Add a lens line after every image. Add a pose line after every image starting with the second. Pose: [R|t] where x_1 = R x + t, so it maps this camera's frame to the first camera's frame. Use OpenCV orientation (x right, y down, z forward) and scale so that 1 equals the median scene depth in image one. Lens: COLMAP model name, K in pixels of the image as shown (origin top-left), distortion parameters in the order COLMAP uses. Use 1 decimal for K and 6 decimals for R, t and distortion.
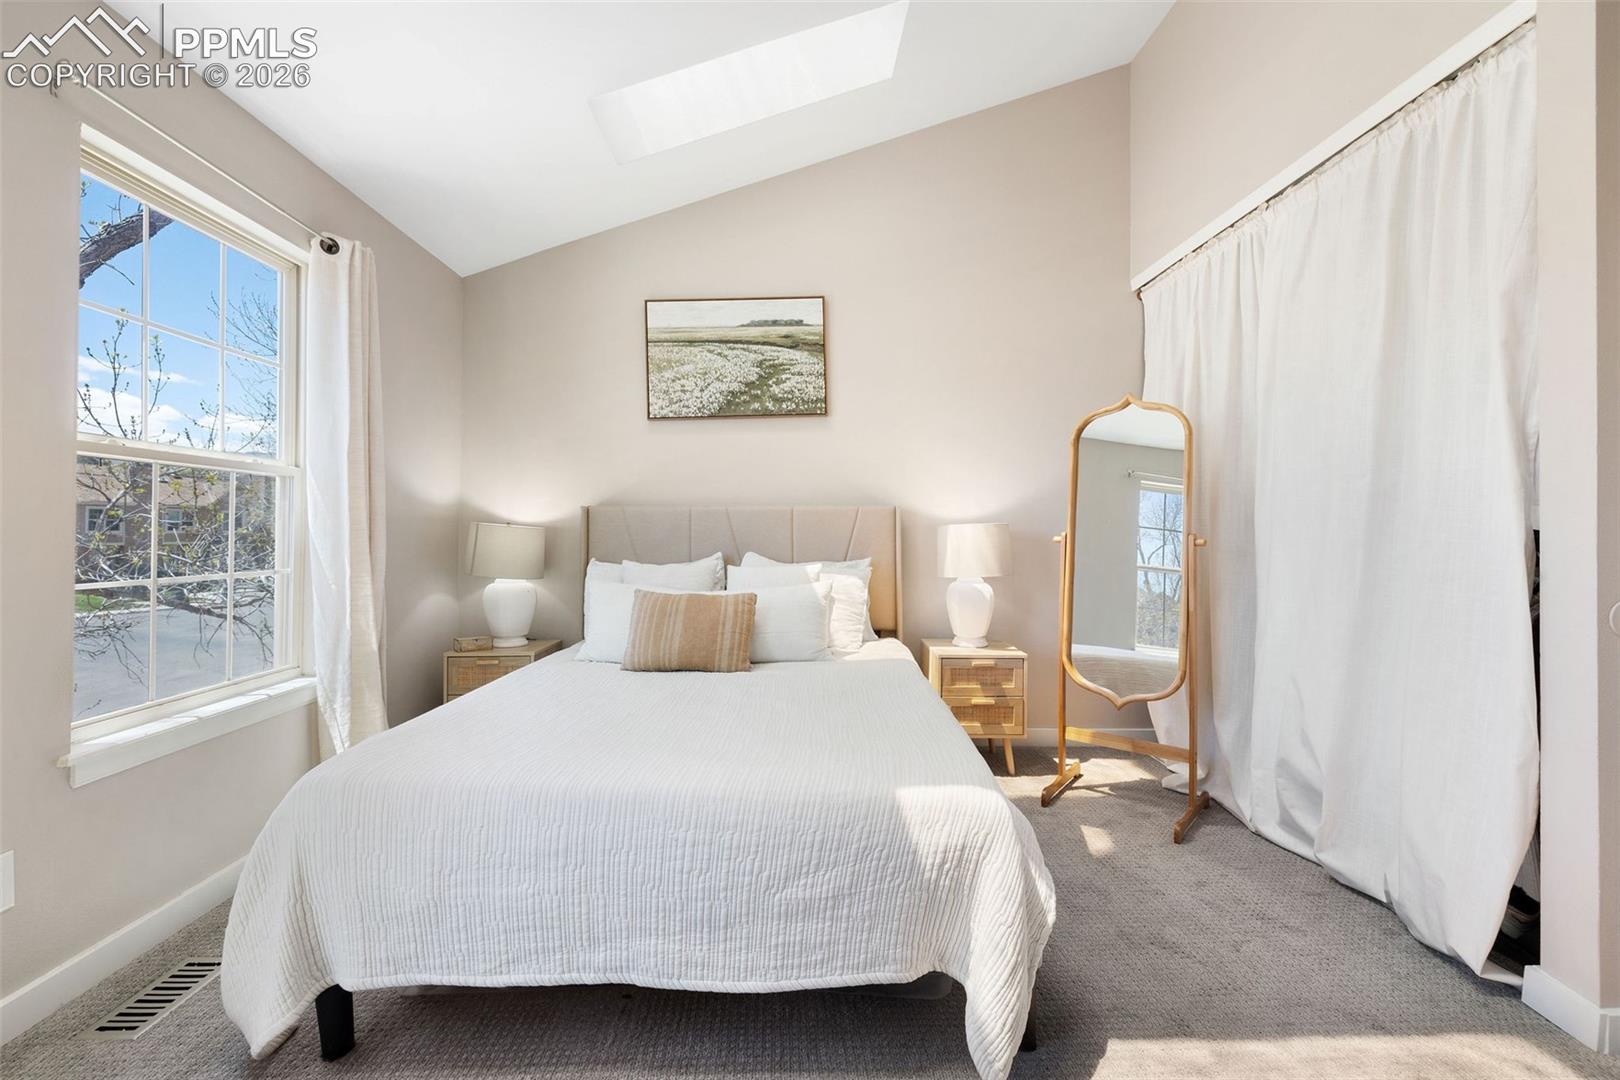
lens RADIAL K [[692.8, 0, 810.0], [0, 692.8, 540.0], [0, 0, 1]] dist [0.000337, -0.000074]
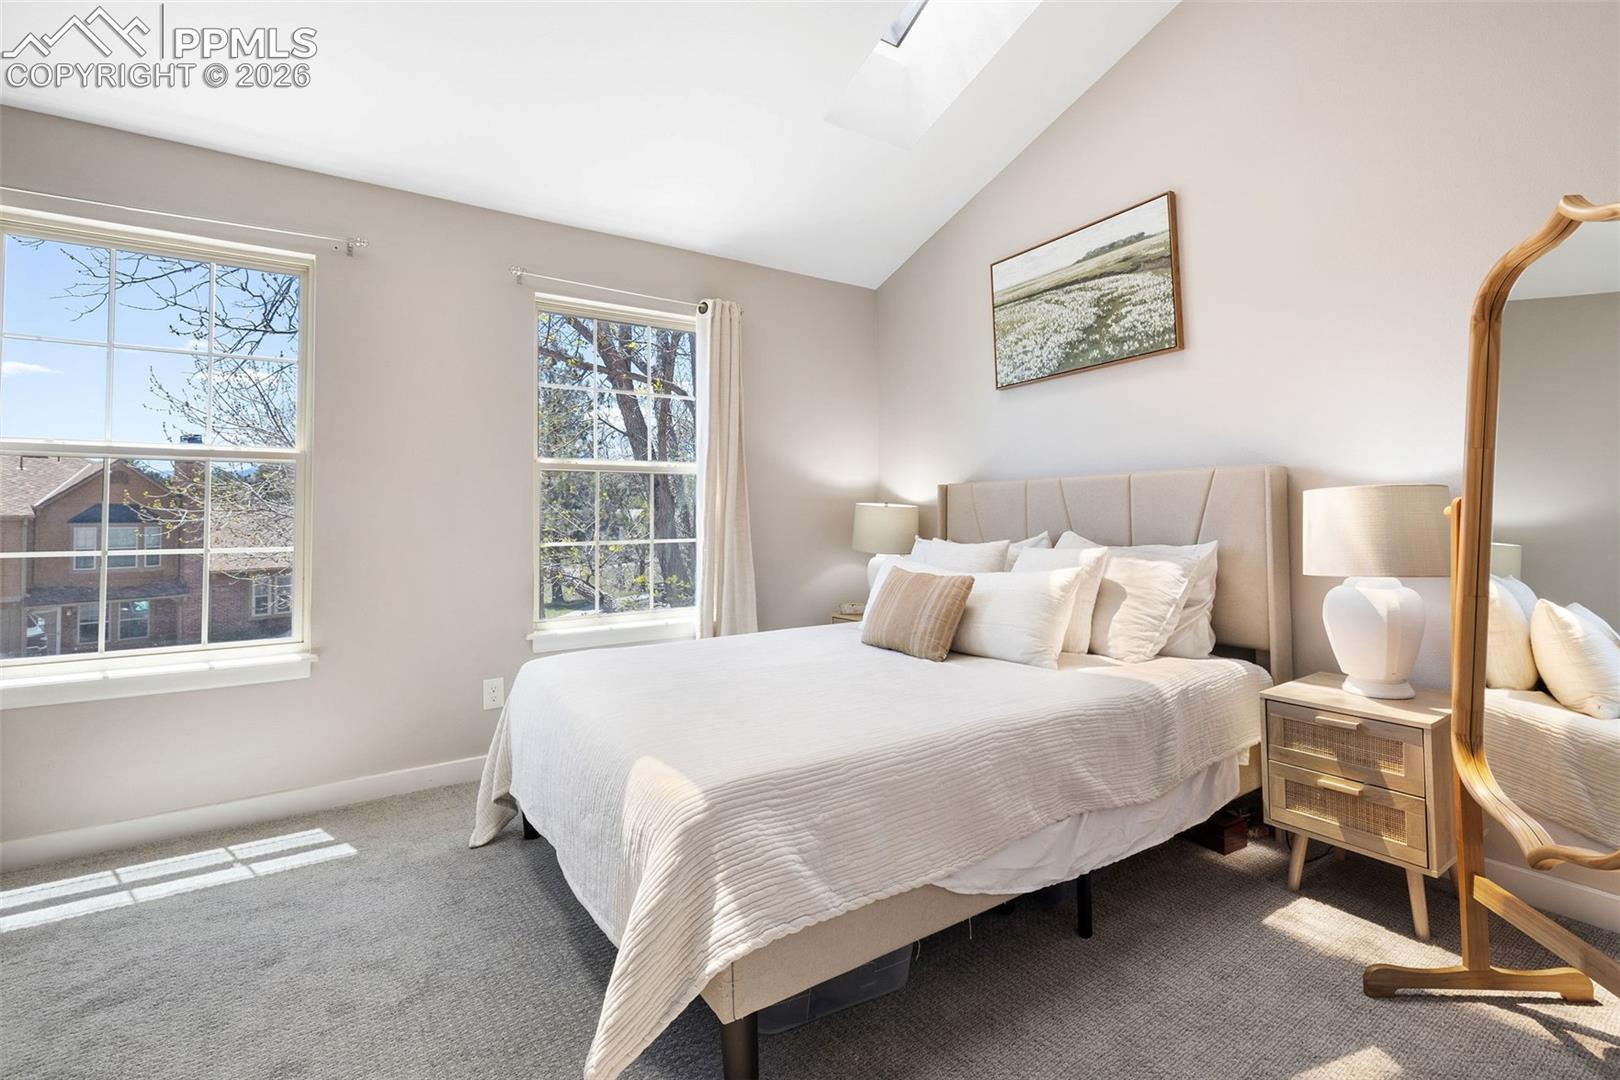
lens RADIAL K [[735.0, 0, 810.2], [0, 735.0, 510.9], [0, 0, 1]] dist [-0.000563, -0.000015]
pose [[0.570845, -0.012808, -0.820958, 0.442781], [-0.001146, 0.999865, -0.016396, 0.007116], [0.821057, 0.010301, 0.570753, 0.228890]]
